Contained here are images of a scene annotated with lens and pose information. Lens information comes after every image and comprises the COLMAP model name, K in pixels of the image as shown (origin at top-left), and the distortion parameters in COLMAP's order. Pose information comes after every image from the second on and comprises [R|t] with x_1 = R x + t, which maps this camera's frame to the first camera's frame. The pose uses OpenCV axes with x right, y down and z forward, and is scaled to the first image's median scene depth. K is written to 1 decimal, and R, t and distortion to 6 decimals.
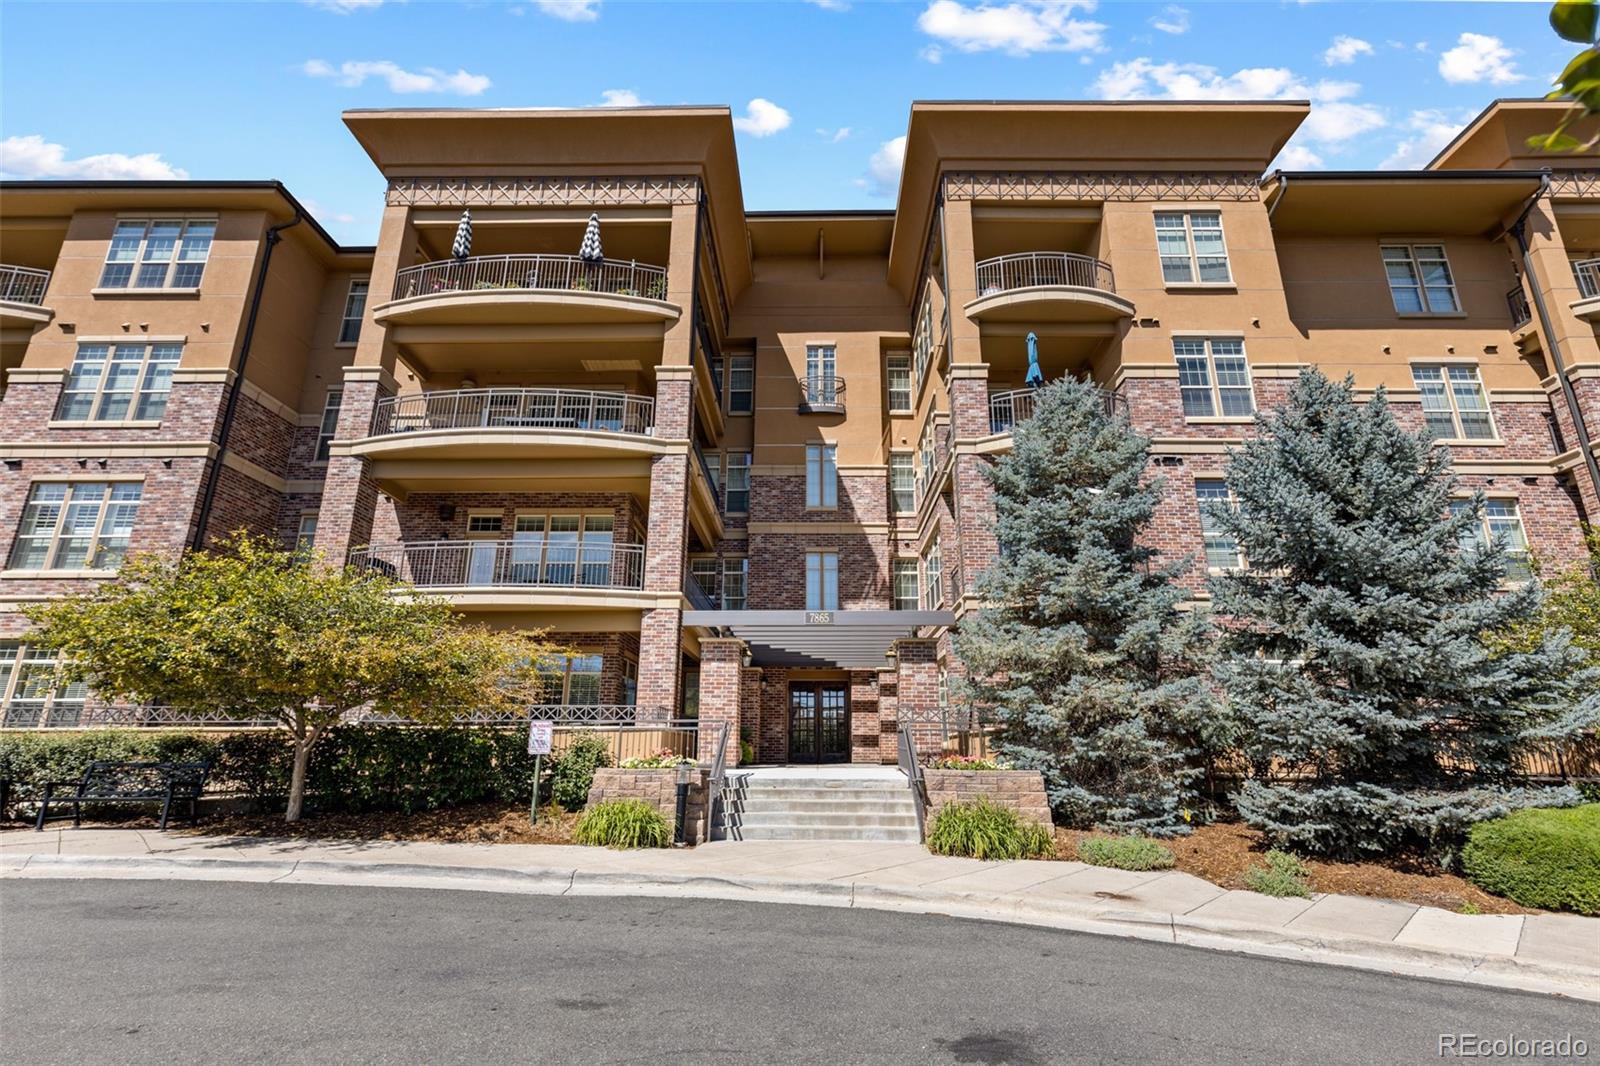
lens RADIAL K [[728.6, 0, 808.6], [0, 728.6, 541.7], [0, 0, 1]] dist [0.004649, 0.000675]
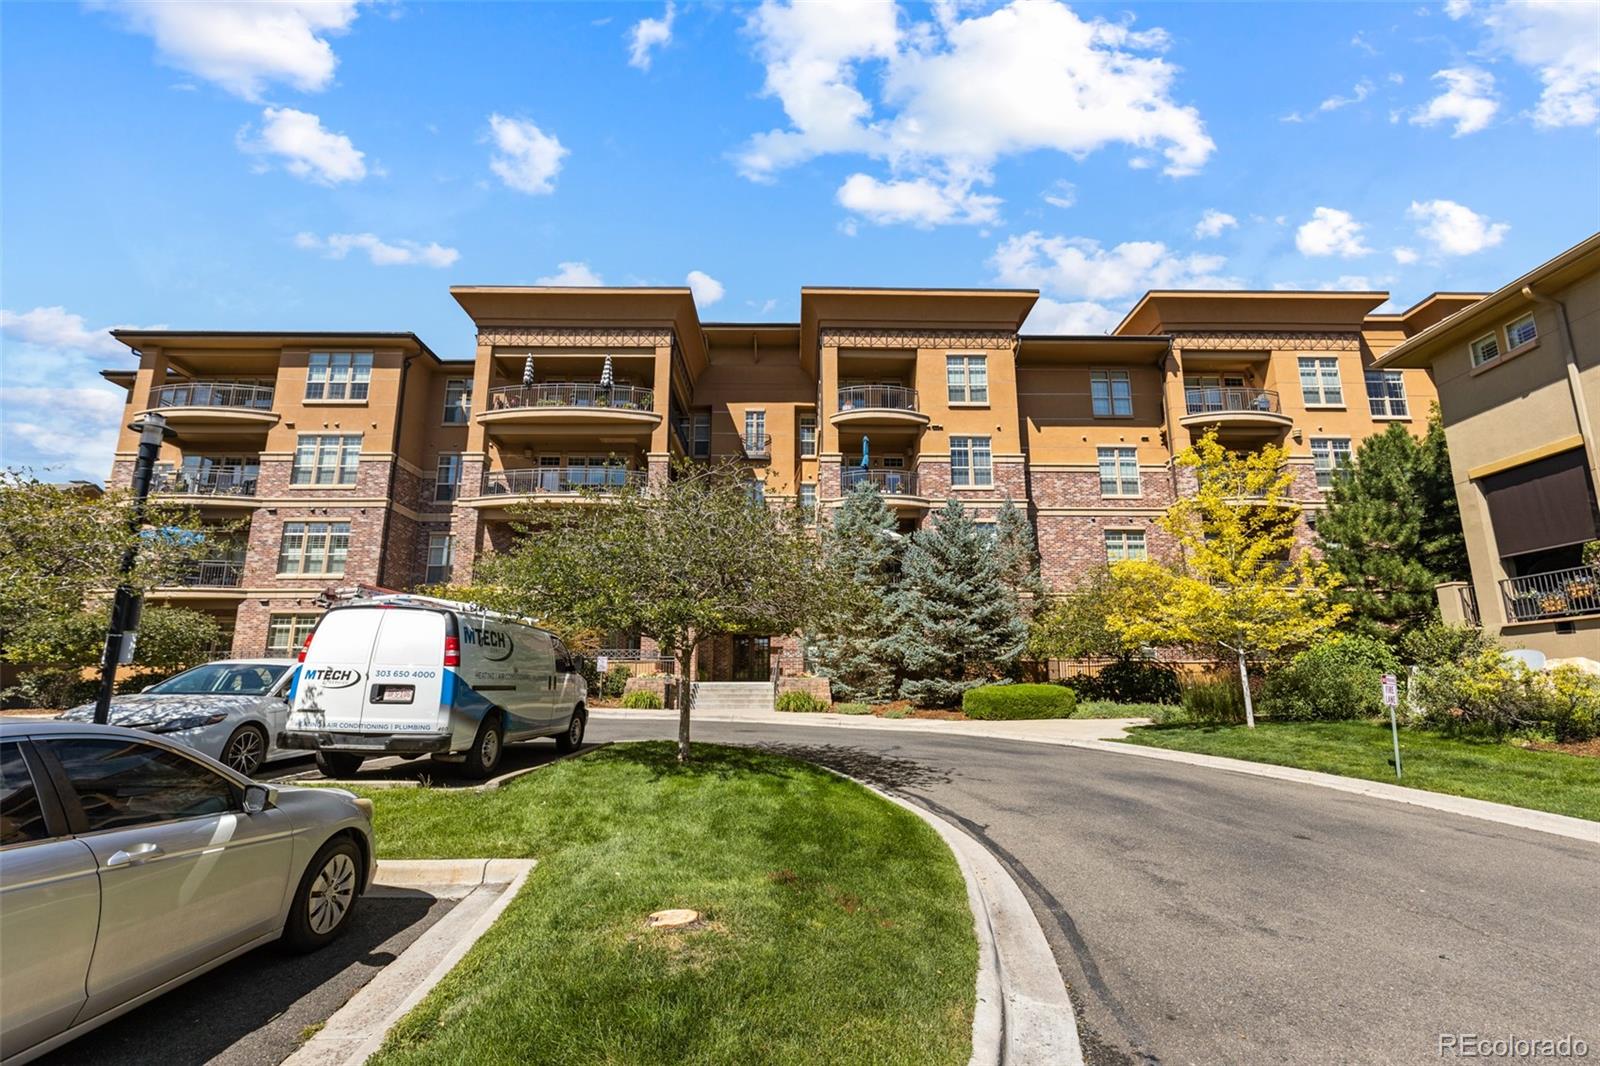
lens RADIAL K [[728.6, 0, 808.6], [0, 728.6, 541.7], [0, 0, 1]] dist [0.004649, 0.000675]
pose [[0.999545, 0.001031, 0.030157, 0.110415], [-0.003276, 0.997217, 0.074475, -0.154662], [-0.029996, -0.074540, 0.996767, -0.692769]]
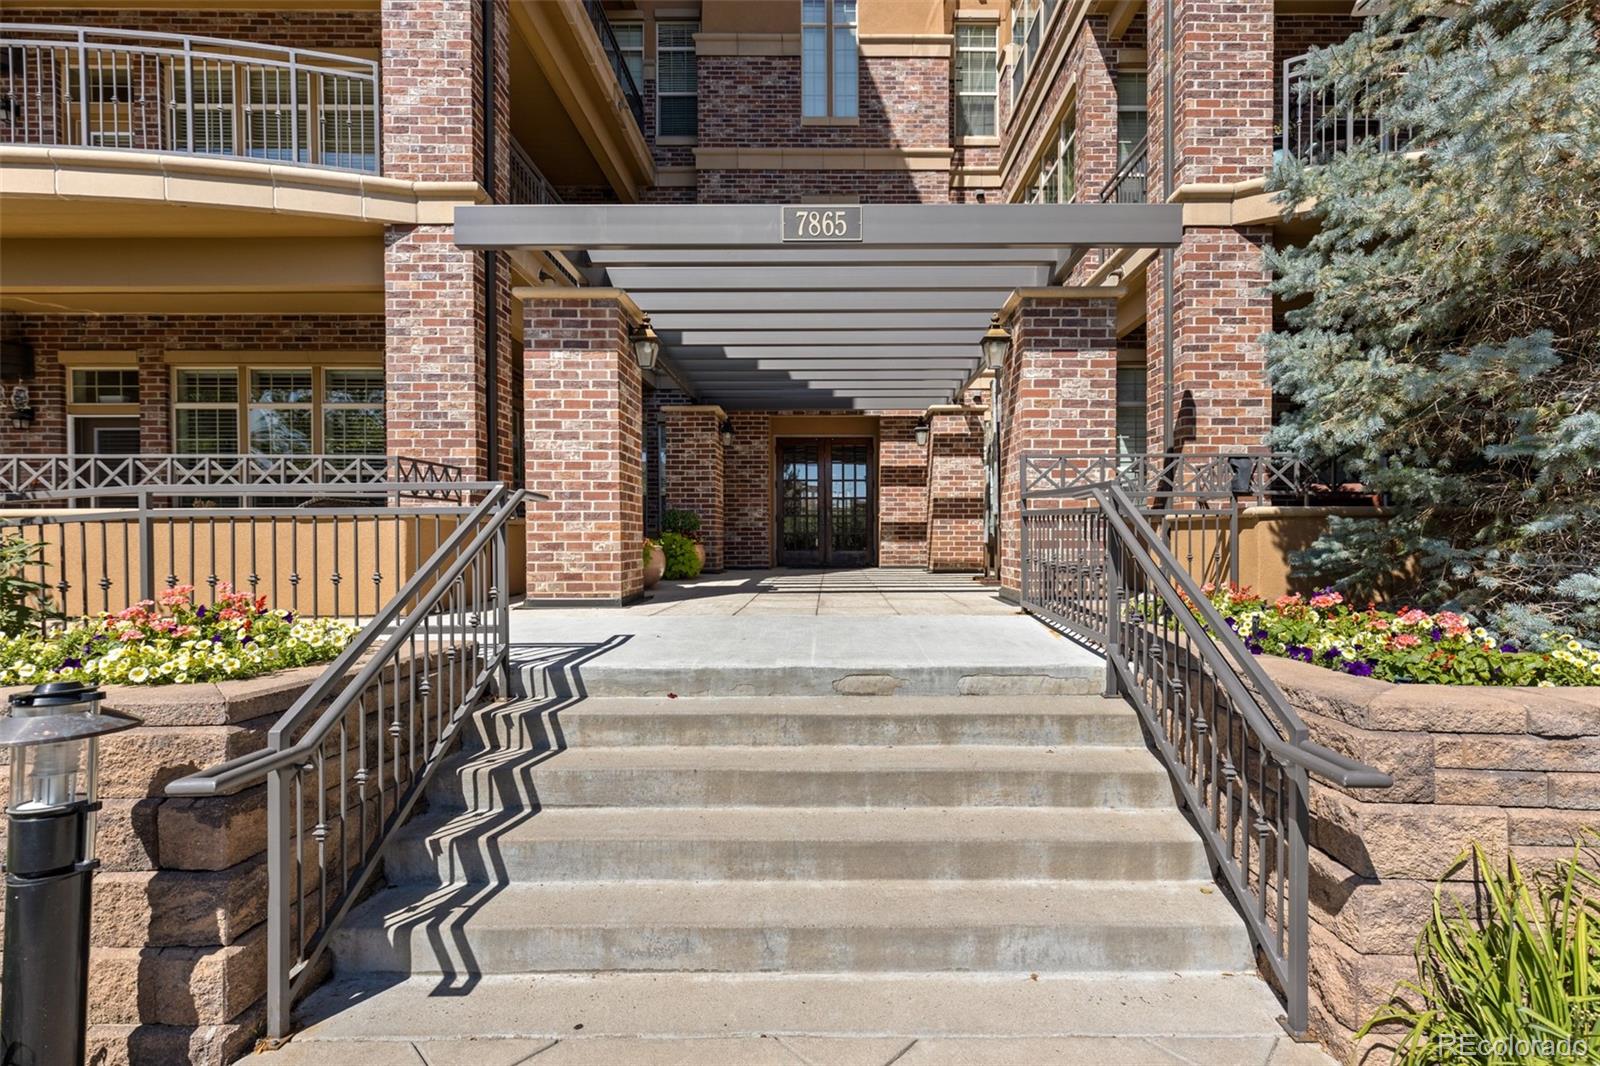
lens RADIAL K [[728.6, 0, 808.6], [0, 728.6, 541.7], [0, 0, 1]] dist [0.004649, 0.000675]
pose [[0.999883, -0.005157, -0.014408, 0.010393], [0.009045, 0.958625, 0.284527, 0.125854], [0.012345, -0.284624, 0.958560, 0.485110]]
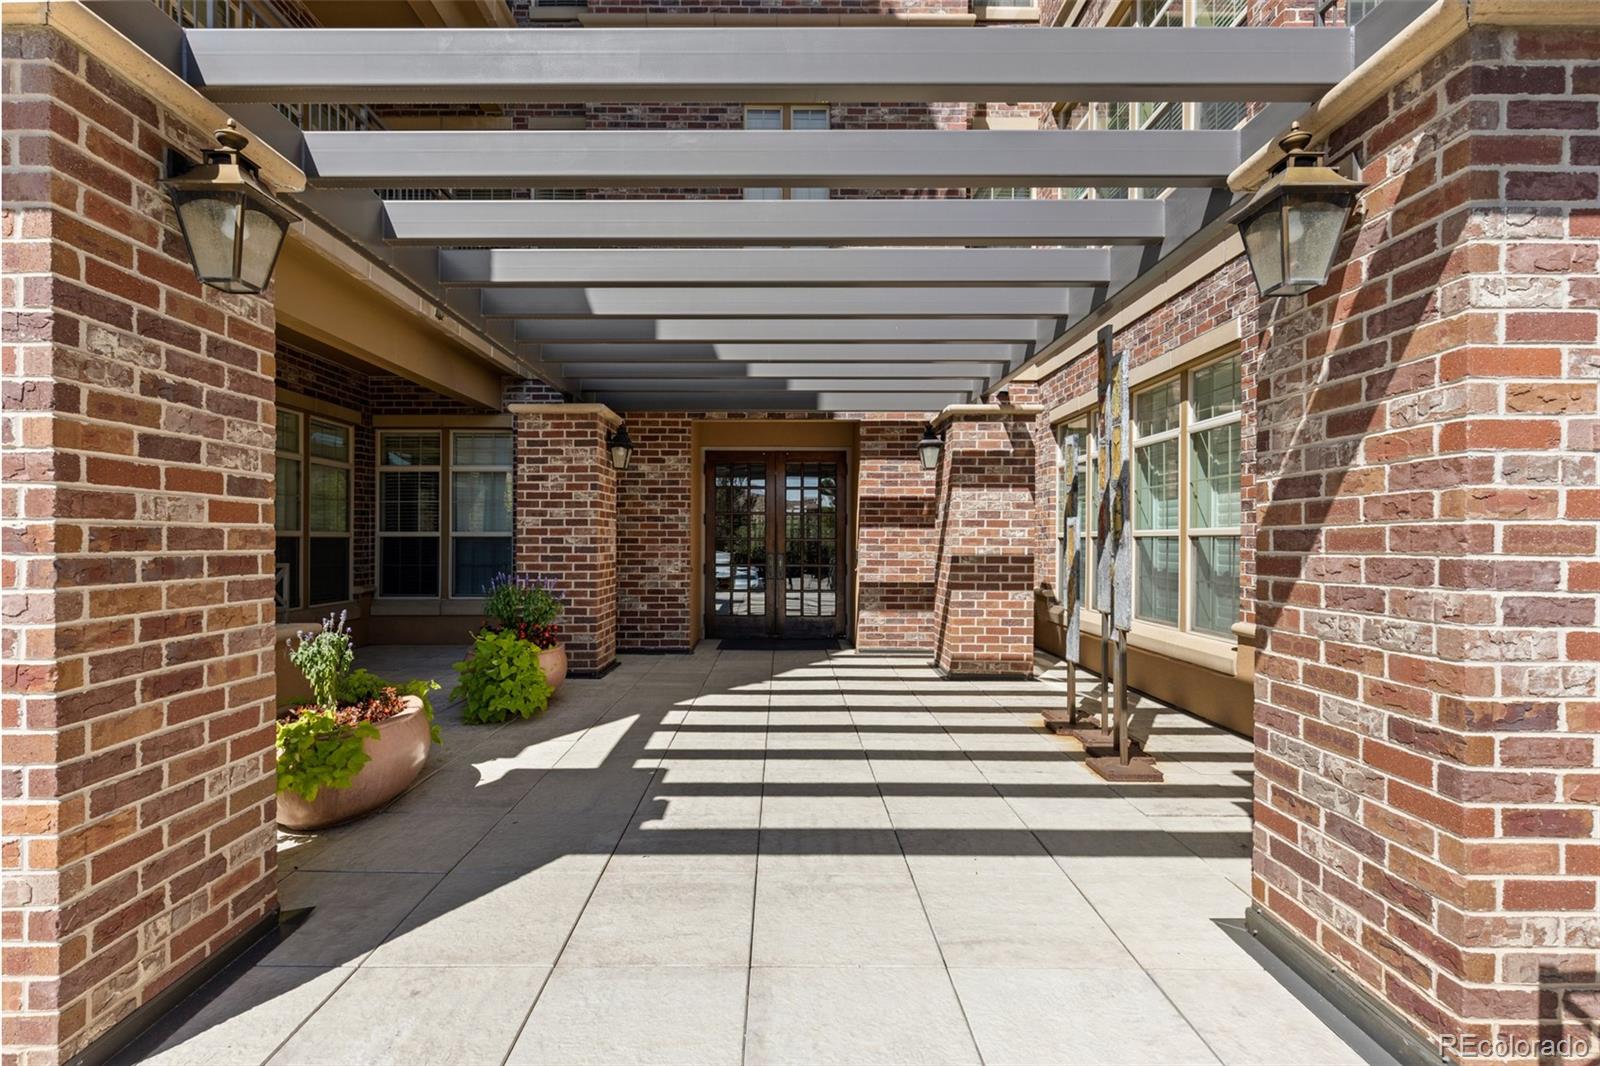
lens RADIAL K [[731.2, 0, 743.1], [0, 731.2, 543.1], [0, 0, 1]] dist [0.000216, -0.000302]
pose [[0.999292, 0.003230, -0.037489, 0.013294], [0.007635, 0.958177, 0.286073, 0.151117], [0.036845, -0.286157, 0.957474, 0.723365]]
